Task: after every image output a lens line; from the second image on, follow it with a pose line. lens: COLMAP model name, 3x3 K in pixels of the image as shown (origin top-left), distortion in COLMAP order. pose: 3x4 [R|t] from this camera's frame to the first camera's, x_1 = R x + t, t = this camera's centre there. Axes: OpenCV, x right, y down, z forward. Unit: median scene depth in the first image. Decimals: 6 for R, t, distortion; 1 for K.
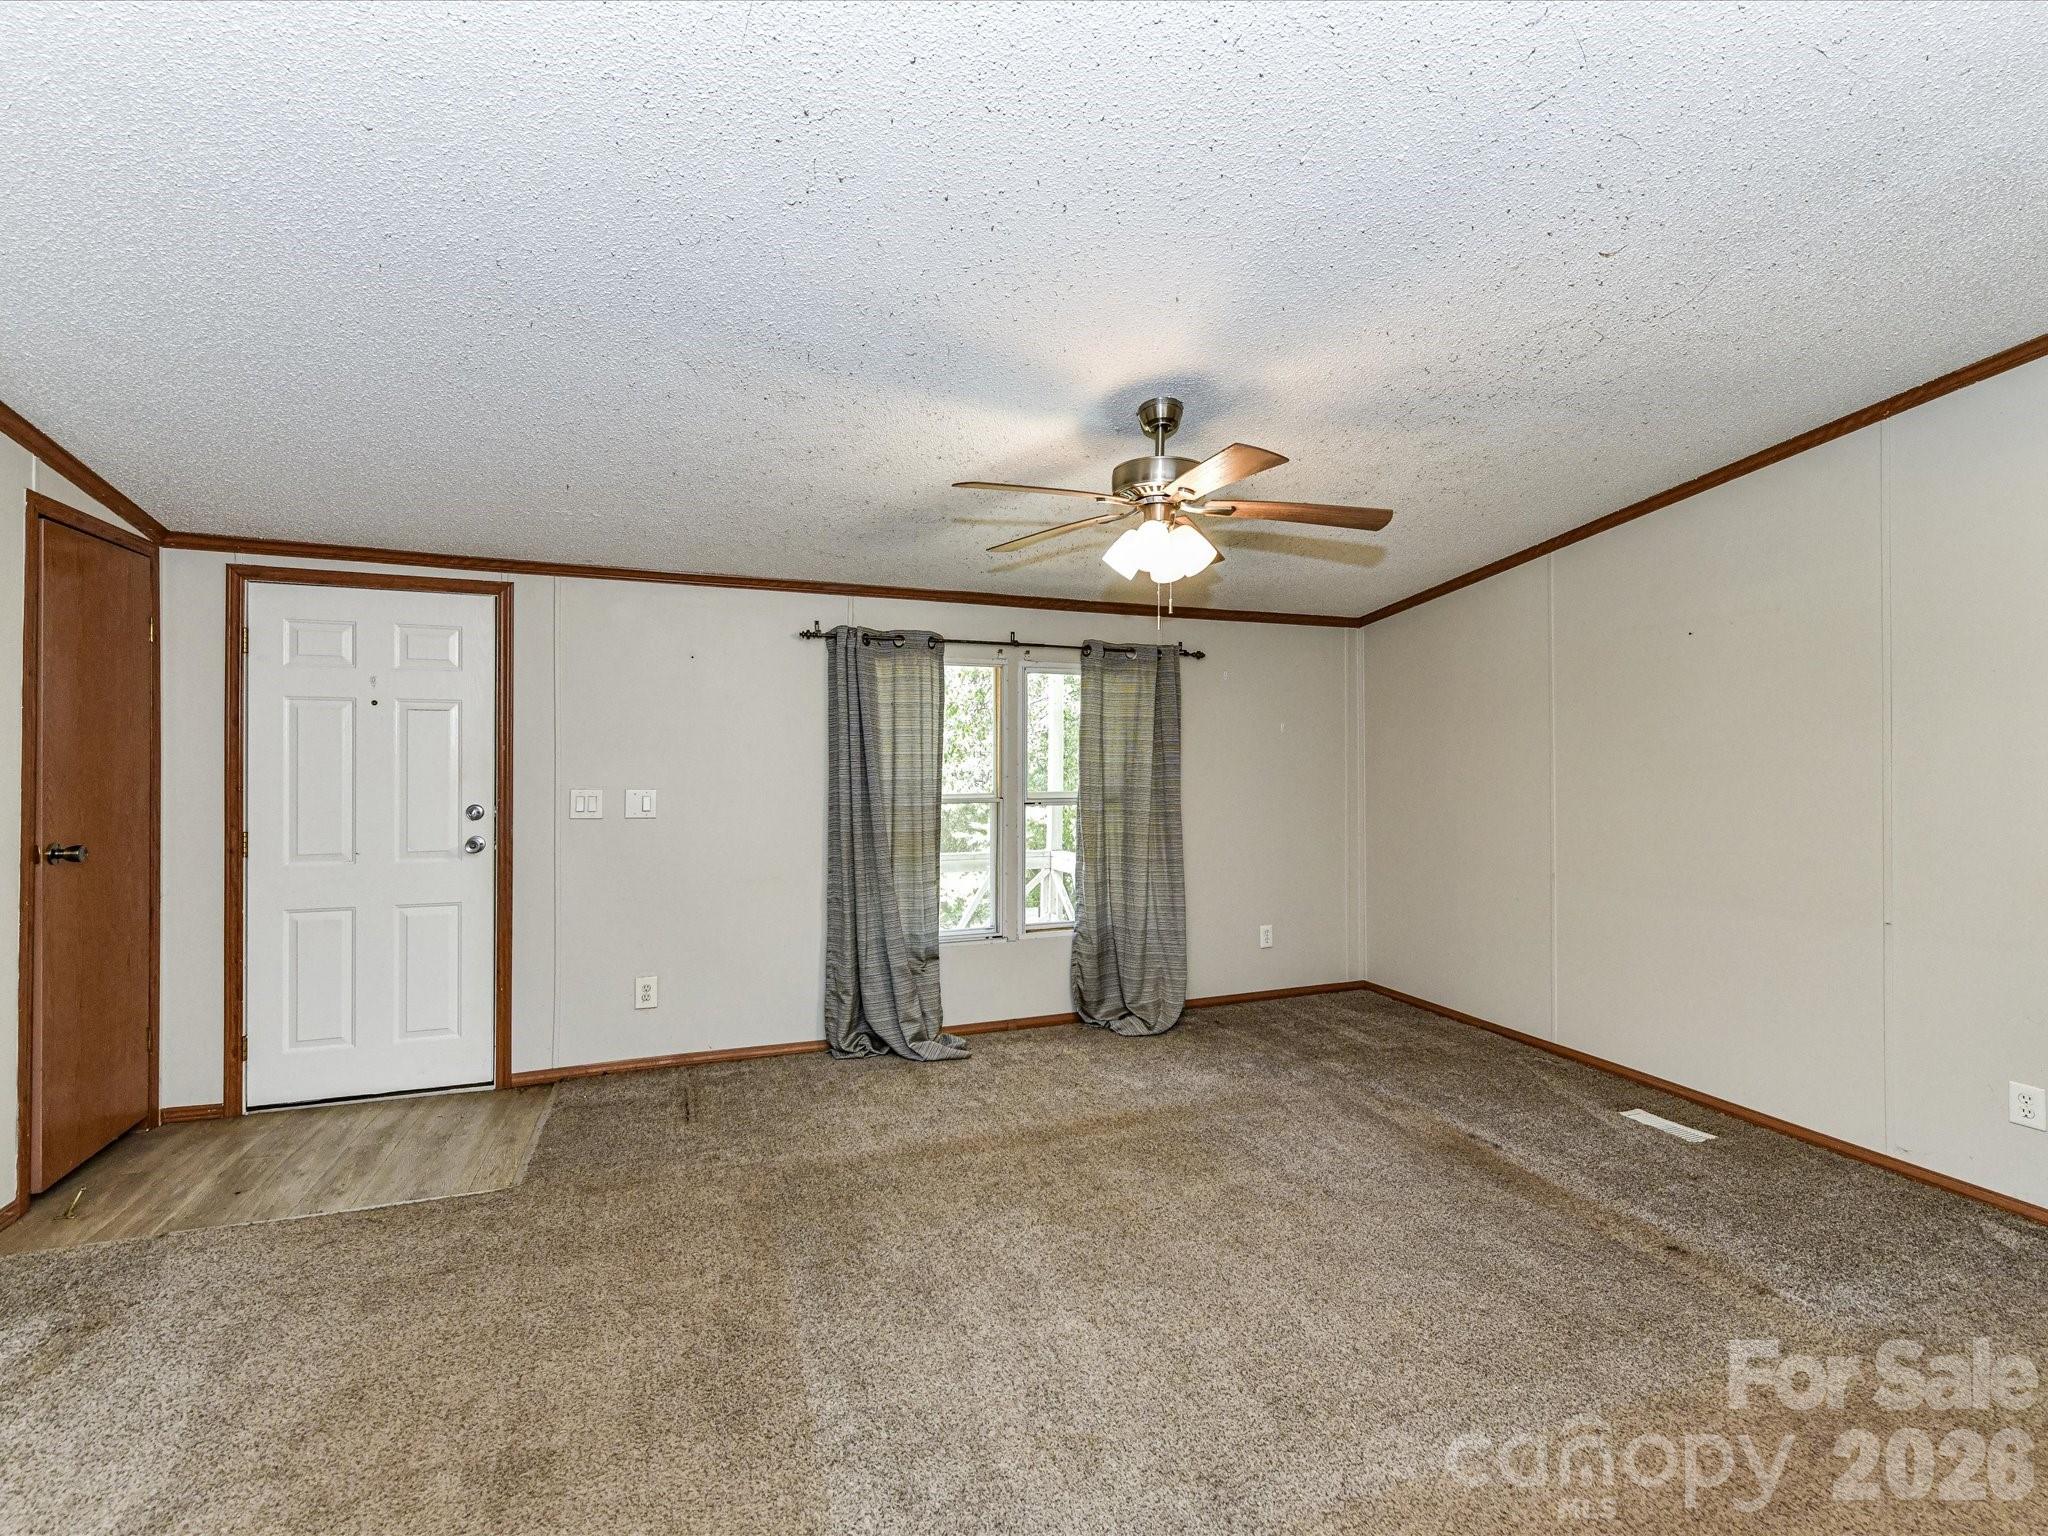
lens RADIAL K [[923.5, 0, 1015.5], [0, 923.5, 751.1], [0, 0, 1]] dist [0.001650, 0.000134]
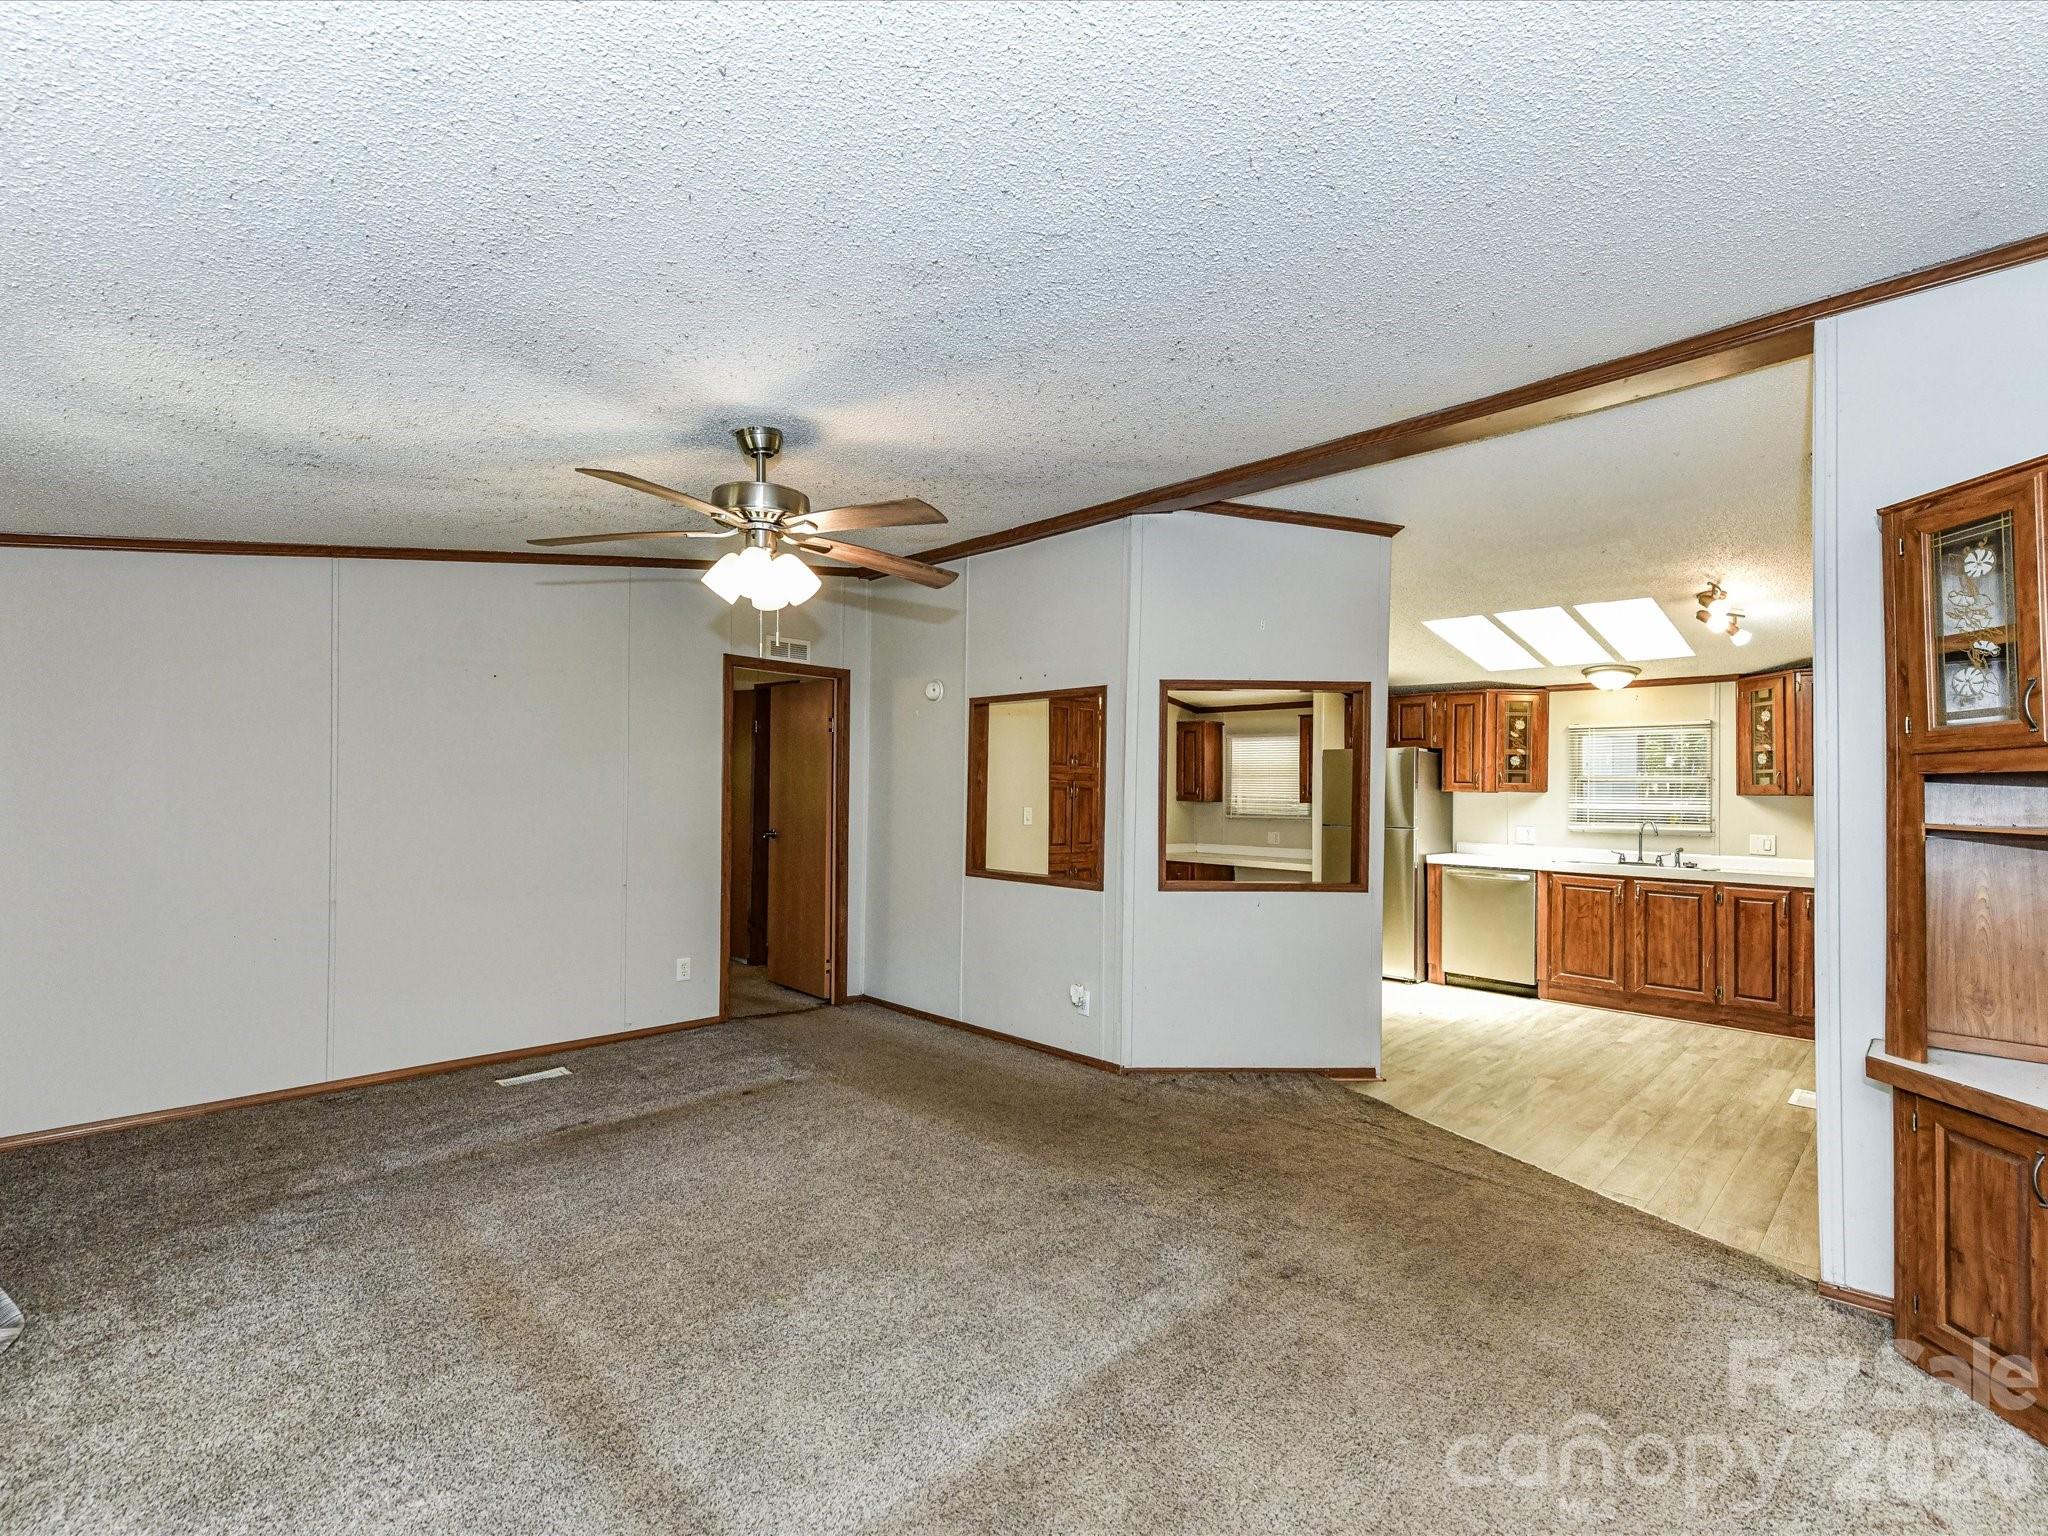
lens RADIAL K [[926.7, 0, 1042.2], [0, 926.7, 783.2], [0, 0, 1]] dist [0.000387, -0.000111]
pose [[-0.416460, -0.004583, 0.909143, -0.641348], [-0.021602, 0.999755, -0.004855, 0.002001], [-0.908897, -0.021661, -0.416457, 0.823919]]
